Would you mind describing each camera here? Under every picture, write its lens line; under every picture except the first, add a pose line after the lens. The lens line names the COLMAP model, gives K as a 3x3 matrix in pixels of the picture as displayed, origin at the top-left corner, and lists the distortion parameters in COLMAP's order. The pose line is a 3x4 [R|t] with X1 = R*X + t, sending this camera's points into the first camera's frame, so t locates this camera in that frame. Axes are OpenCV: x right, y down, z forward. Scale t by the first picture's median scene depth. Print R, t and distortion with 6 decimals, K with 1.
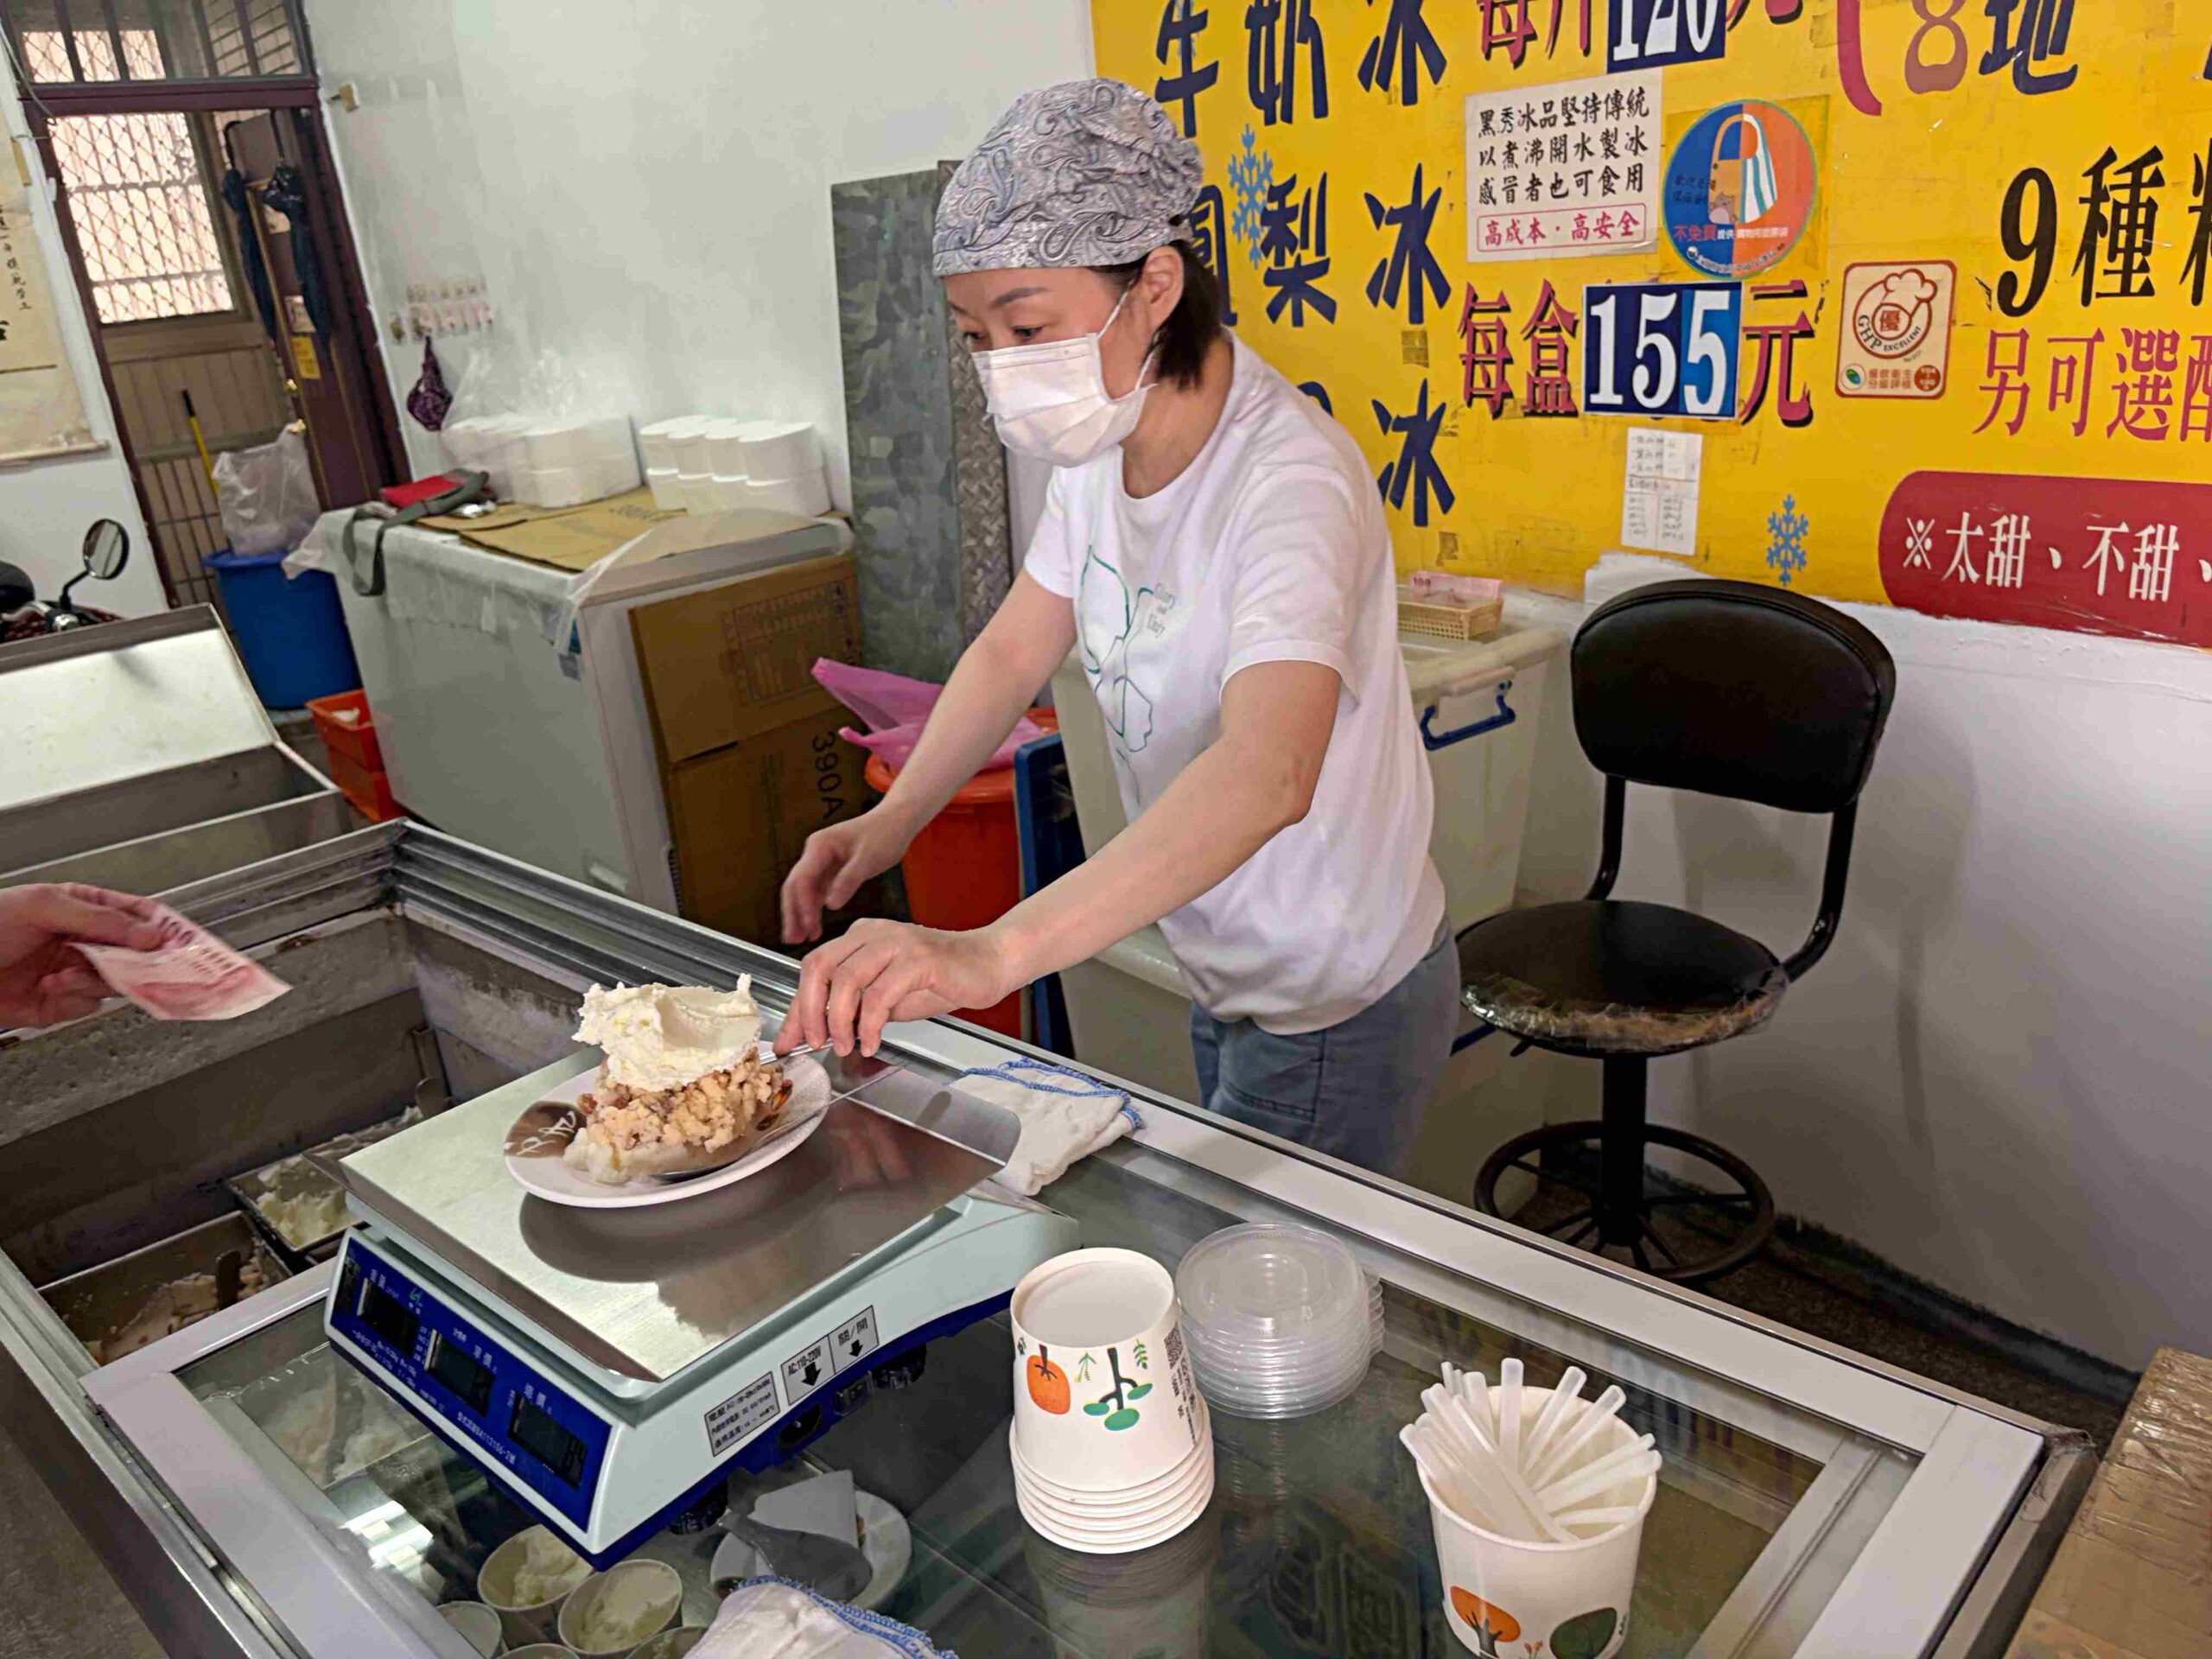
lens RADIAL K [[1683.9, 0, 1107.6], [0, 1683.9, 866.5], [0, 0, 1]] dist [0.053988, -0.054950]
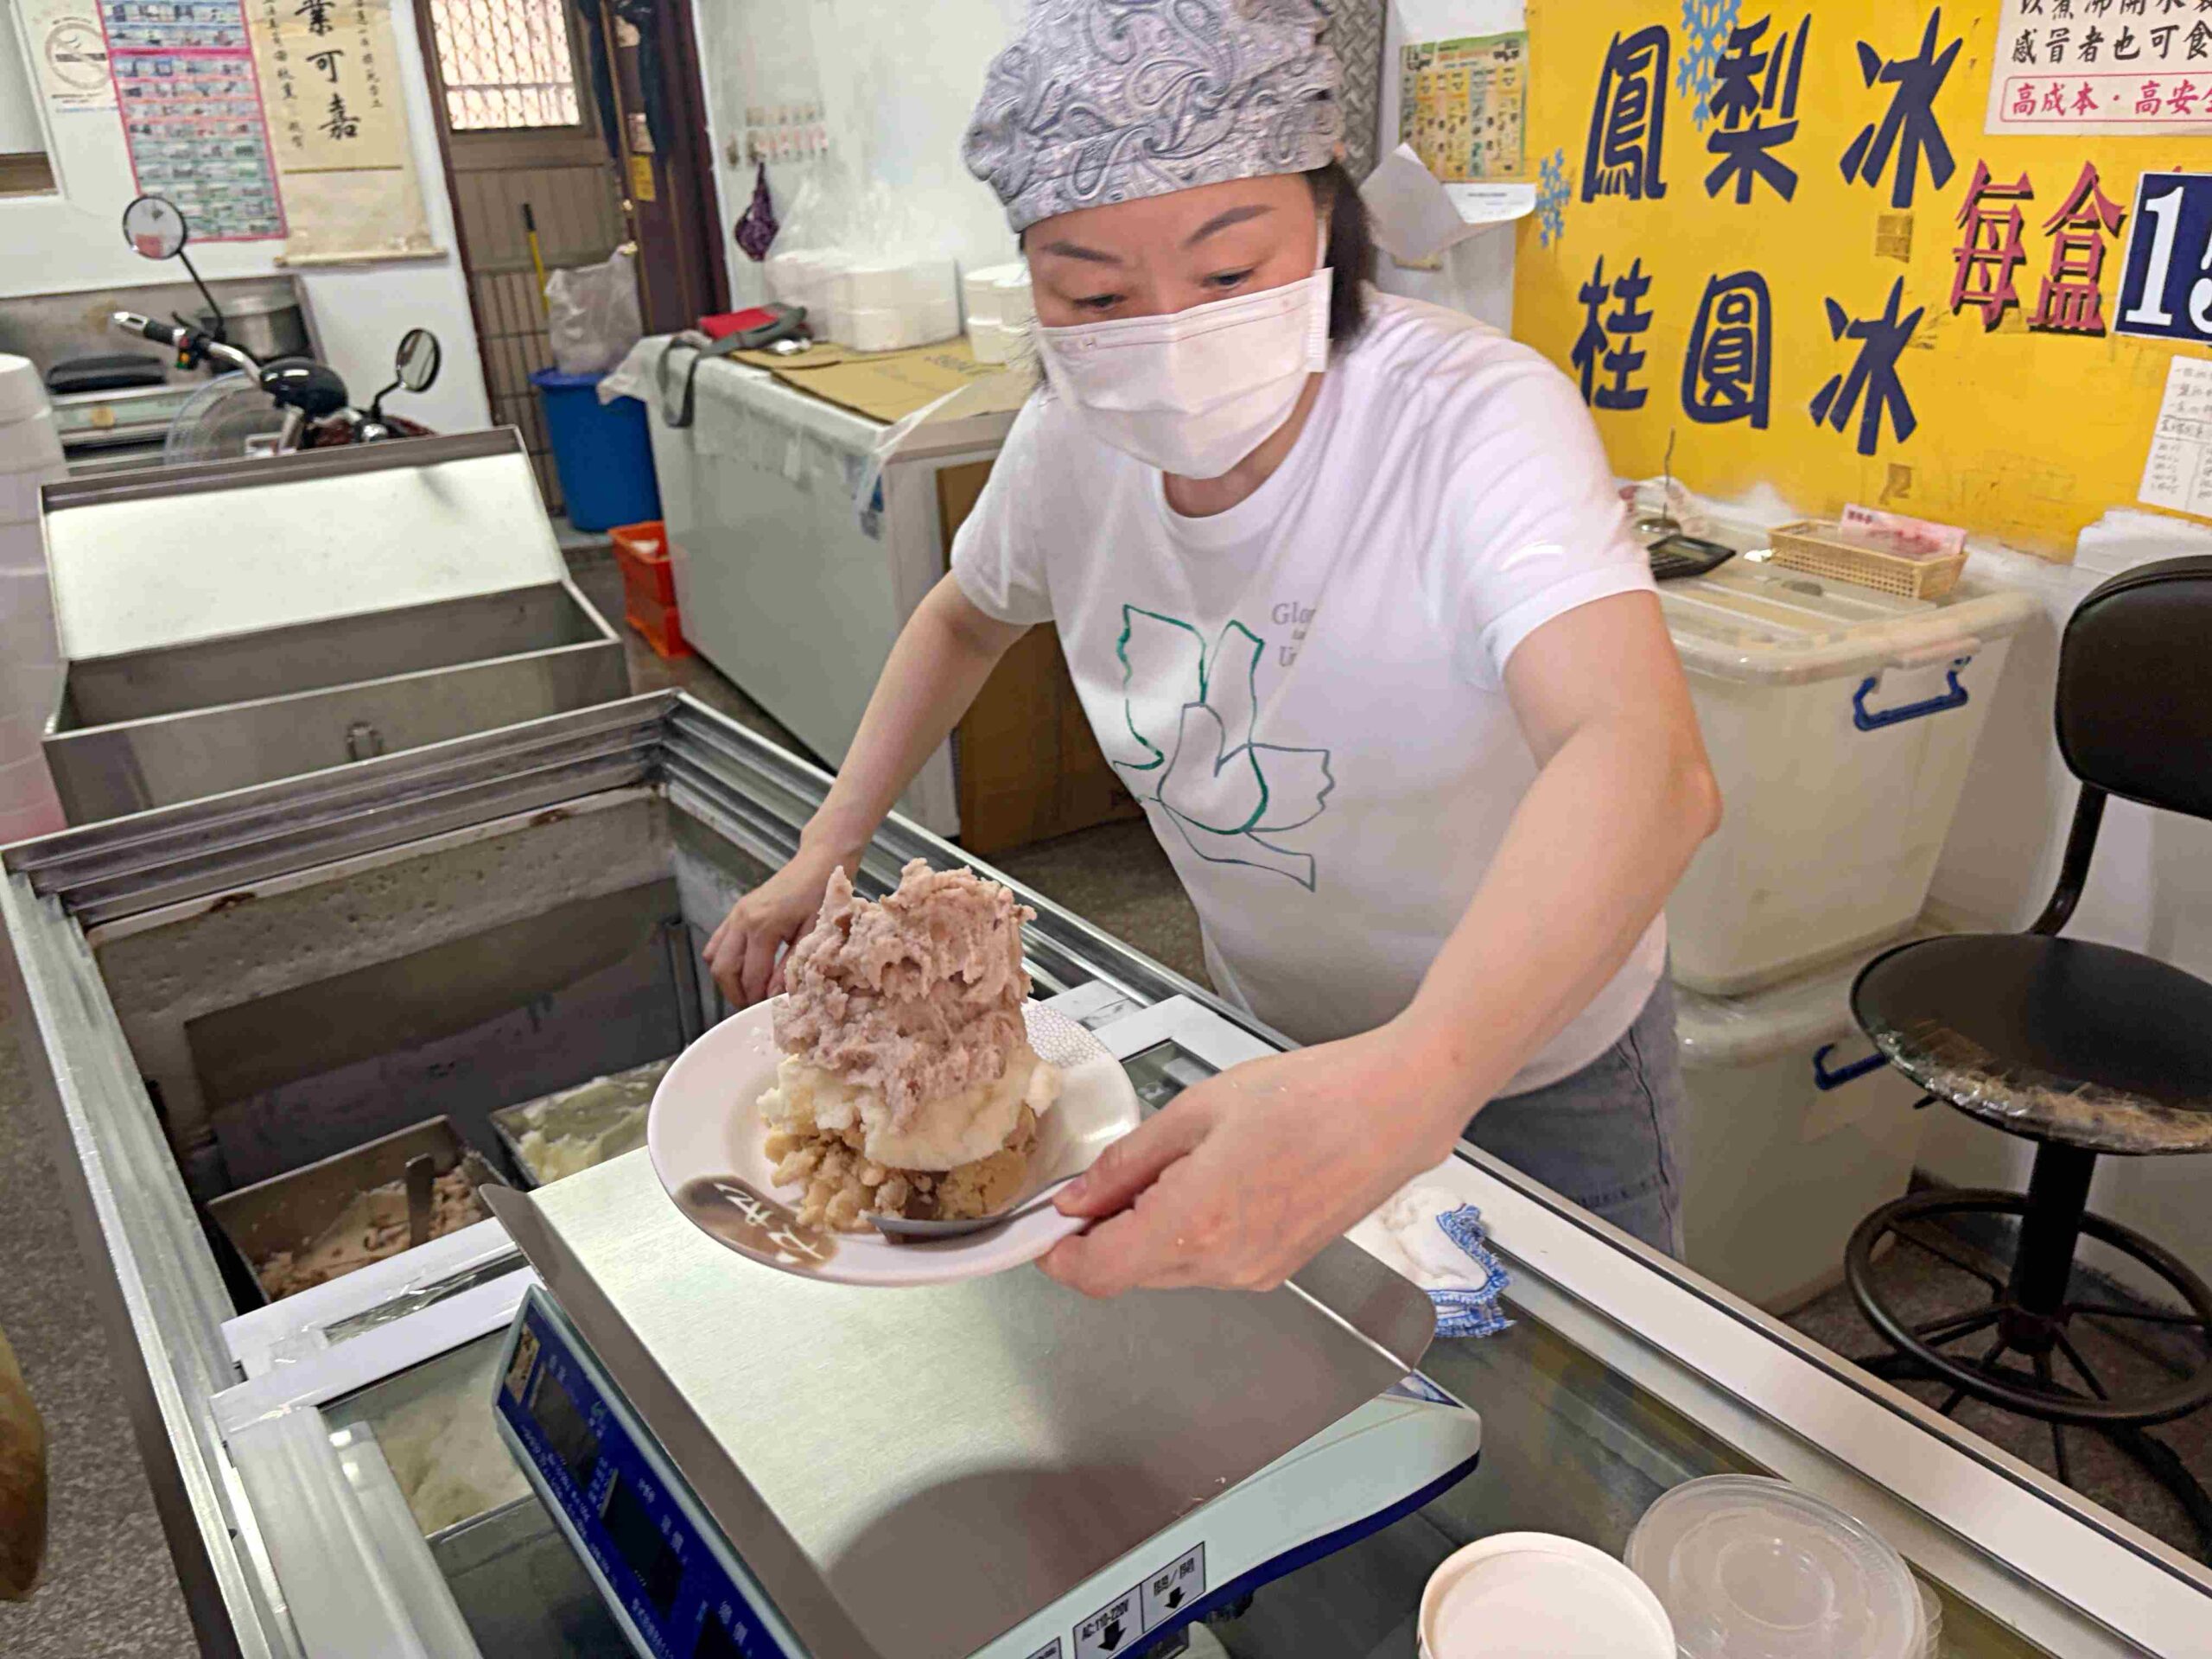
lens RADIAL K [[1693.6, 0, 1139.4], [0, 1693.6, 847.4], [0, 0, 1]] dist [0.043617, -0.045919]
pose [[0.984752, 0.117124, -0.128630, -0.037742], [-0.109536, 0.991882, 0.064584, -0.023920], [0.135150, -0.049509, 0.989587, 0.108329]]
